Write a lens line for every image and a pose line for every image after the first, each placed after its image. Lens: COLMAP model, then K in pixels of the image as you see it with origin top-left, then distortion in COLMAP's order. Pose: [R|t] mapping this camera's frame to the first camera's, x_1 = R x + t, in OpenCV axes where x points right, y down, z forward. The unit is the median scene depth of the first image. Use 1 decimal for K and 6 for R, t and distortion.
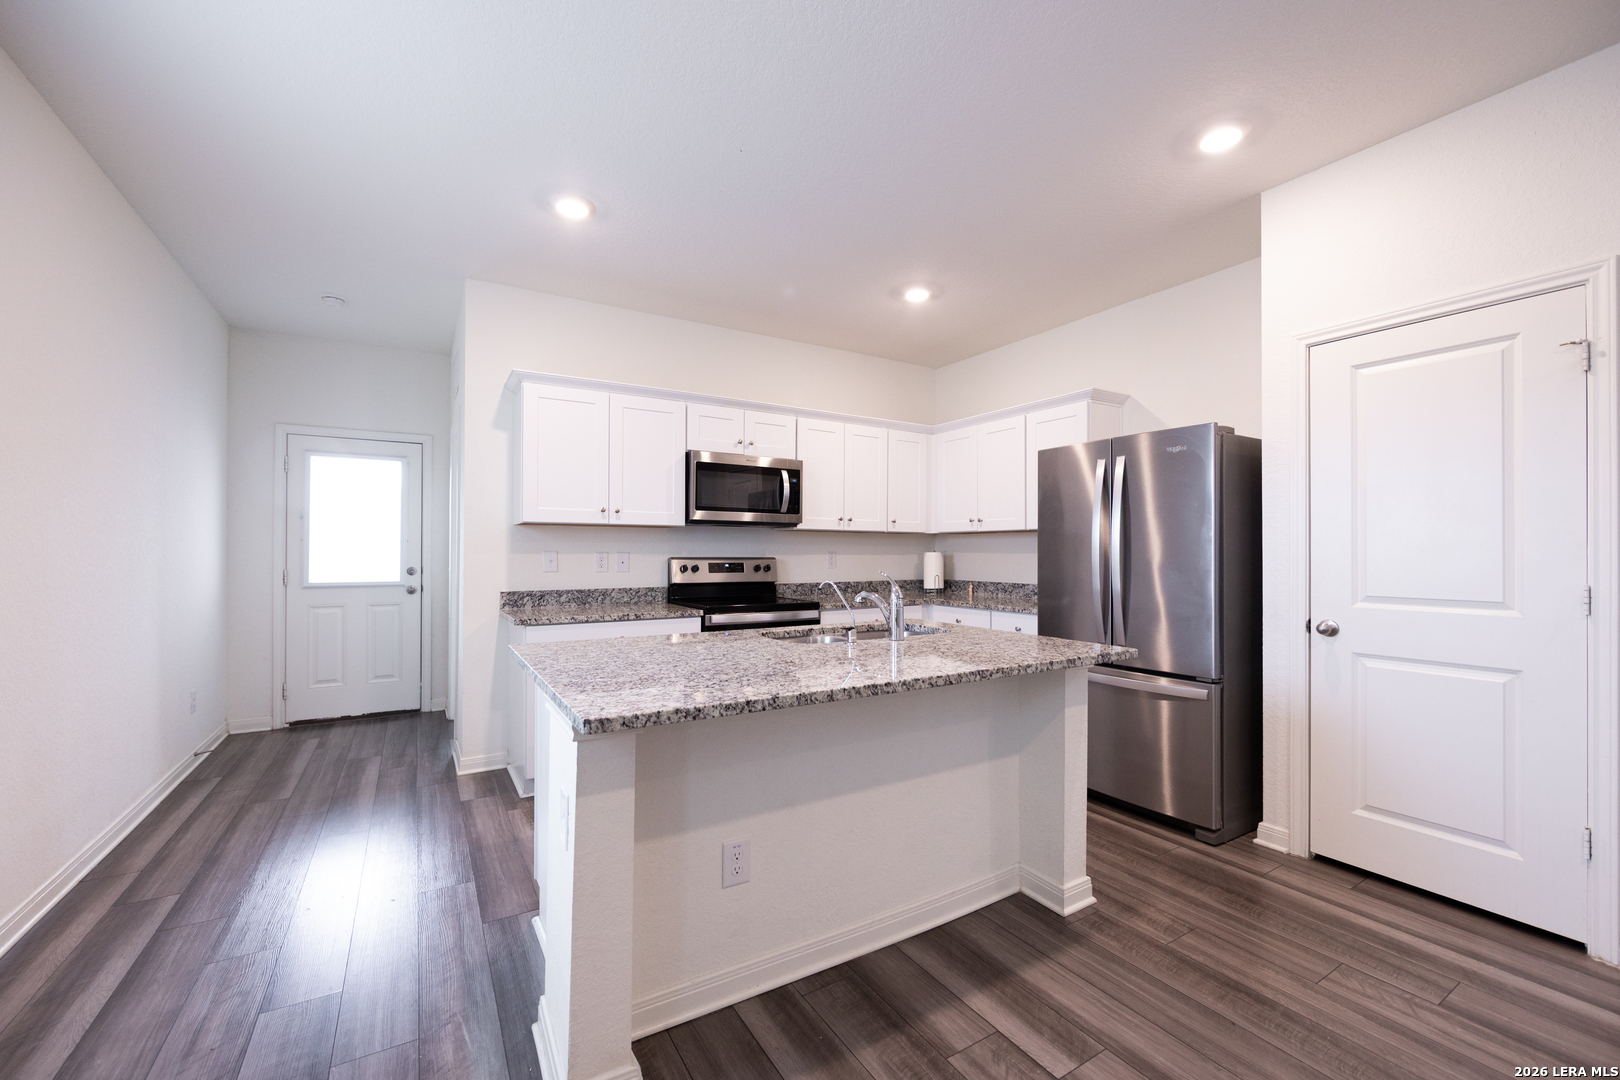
lens RADIAL K [[676.5, 0, 812.3], [0, 676.5, 547.5], [0, 0, 1]] dist [-0.000205, 0.001645]
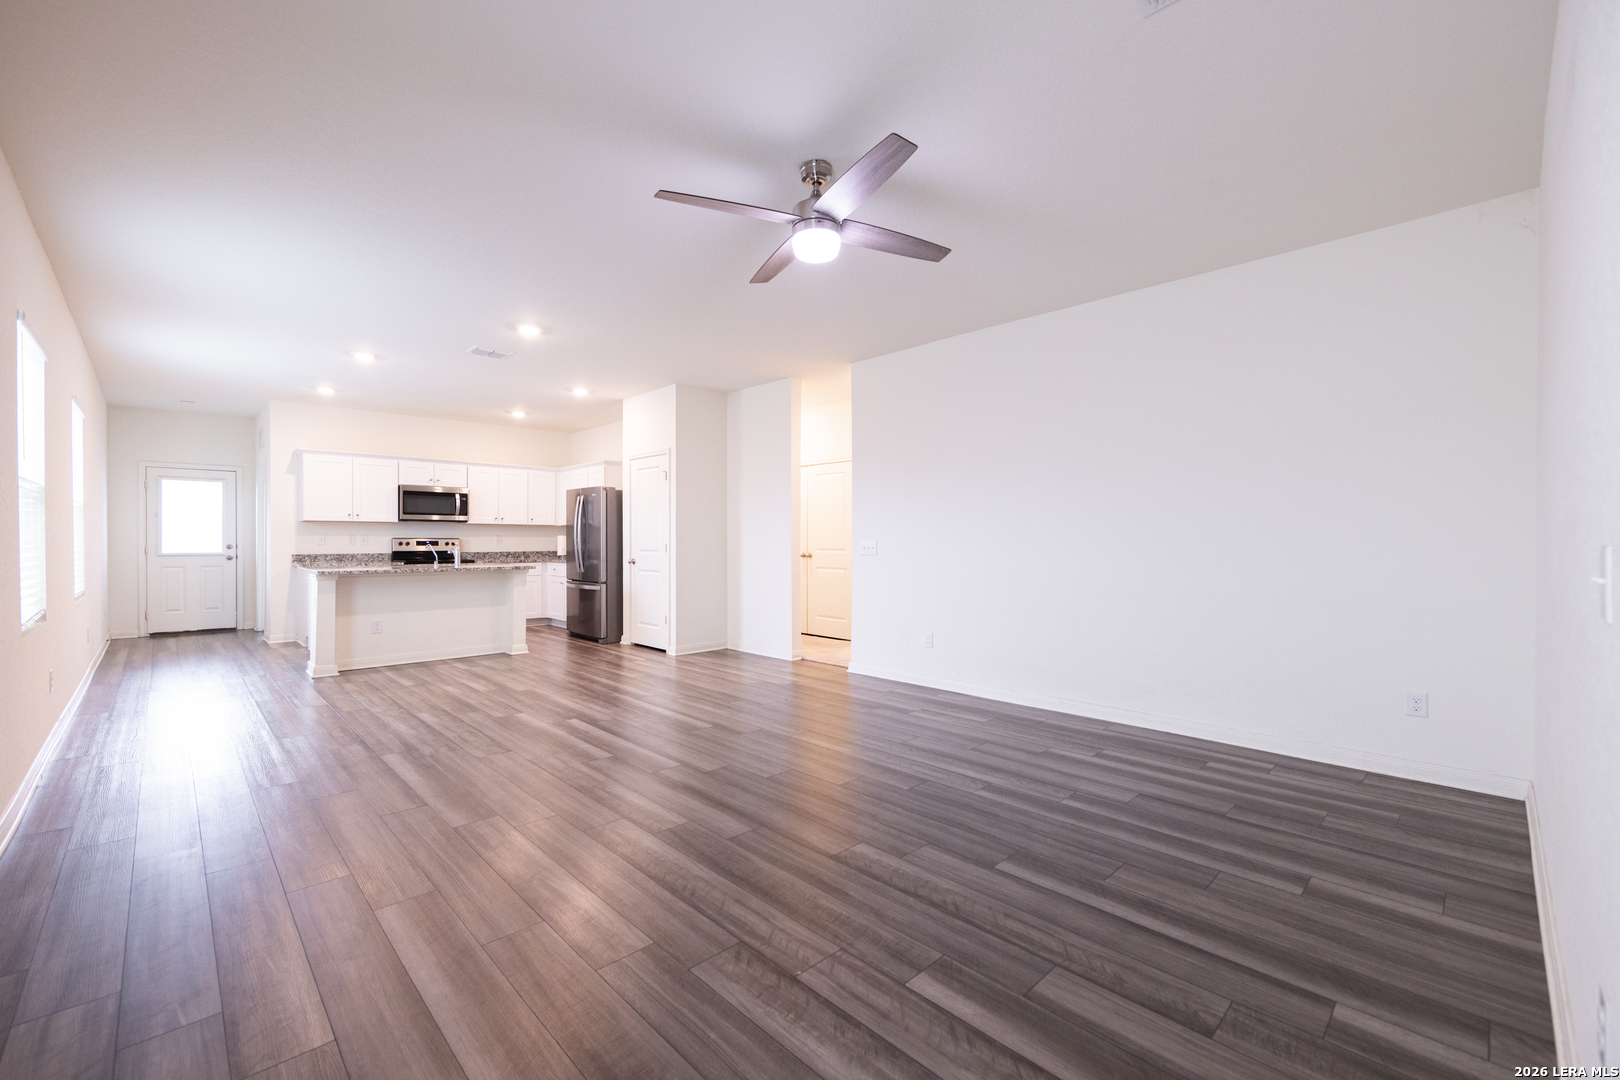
lens RADIAL K [[676.5, 0, 827.4], [0, 676.5, 541.2], [0, 0, 1]] dist [-0.000205, 0.001645]
pose [[0.970168, -0.003378, 0.242410, 0.537829], [0.000228, 0.999915, 0.013023, -0.000583], [-0.242433, -0.012579, 0.970087, -1.205515]]
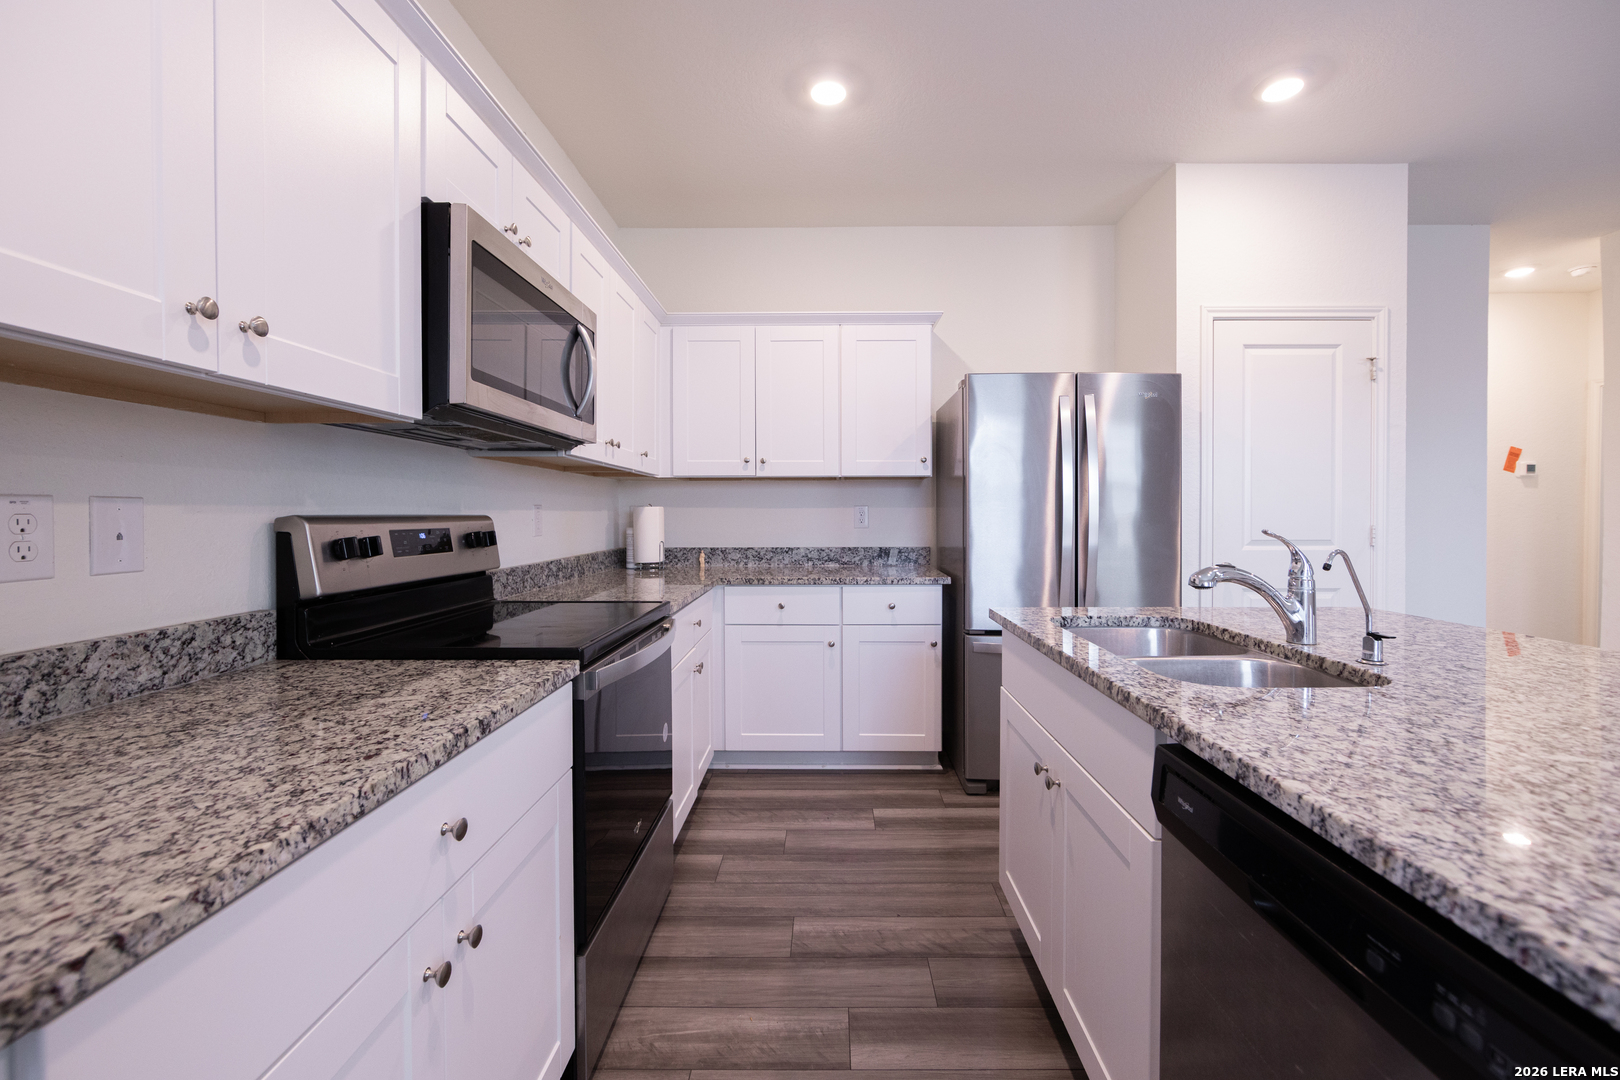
lens RADIAL K [[676.5, 0, 814.3], [0, 676.5, 523.1], [0, 0, 1]] dist [-0.000205, 0.001645]
pose [[0.508966, -0.016220, 0.860634, -0.360045], [-0.000923, 0.999812, 0.019389, 0.011509], [-0.860786, -0.010662, 0.508855, 0.627415]]
